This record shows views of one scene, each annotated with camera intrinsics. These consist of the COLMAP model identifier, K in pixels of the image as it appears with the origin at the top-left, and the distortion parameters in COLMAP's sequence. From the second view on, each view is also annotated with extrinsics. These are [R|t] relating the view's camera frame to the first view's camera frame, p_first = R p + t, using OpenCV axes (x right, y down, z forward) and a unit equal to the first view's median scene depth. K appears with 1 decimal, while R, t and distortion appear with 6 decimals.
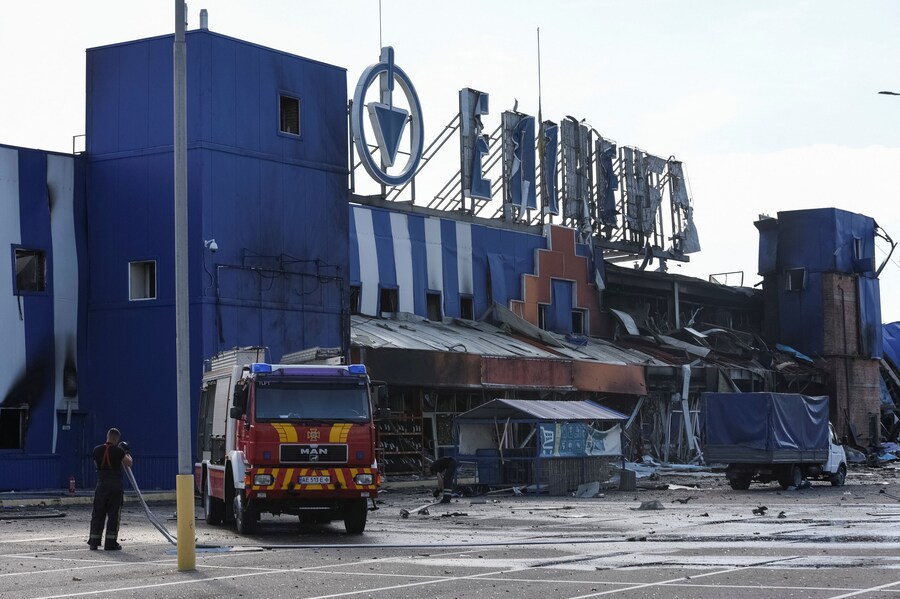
lens RADIAL K [[1894.5, 0, 450.0], [0, 1894.5, 299.5], [0, 0, 1]] dist [-0.234207, -0.063409]
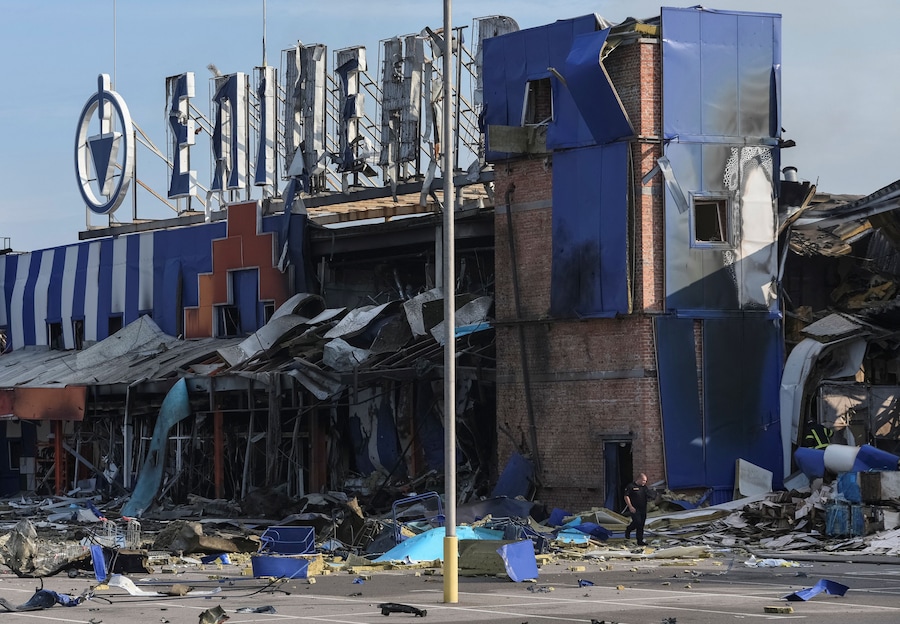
lens RADIAL K [[3060.1, 0, 450.0], [0, 3060.1, 312.0], [0, 0, 1]] dist [-0.013229, -0.349177]
pose [[-0.464666, -0.008671, -0.885443, 1.229668], [0.090210, 0.994286, -0.057078, 0.094163], [0.880879, -0.106398, -0.461229, 1.766462]]
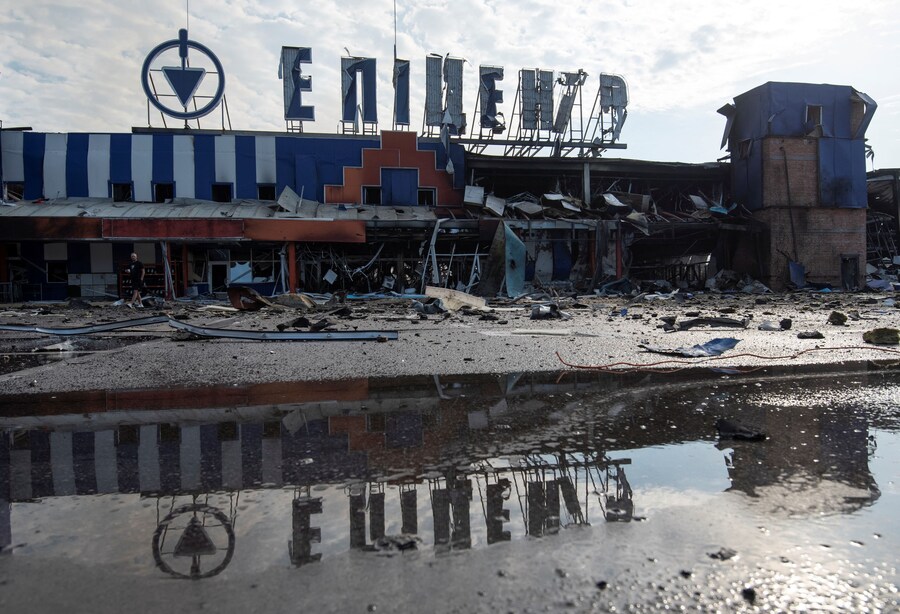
lens RADIAL K [[628.6, 0, 450.0], [0, 628.6, 307.0], [0, 0, 1]] dist [-0.007502, -0.005301]
pose [[0.671900, 0.005862, -0.740619, 0.467440], [0.062017, 0.996012, 0.064146, 0.070719], [0.738041, -0.089030, 0.668857, 0.737704]]
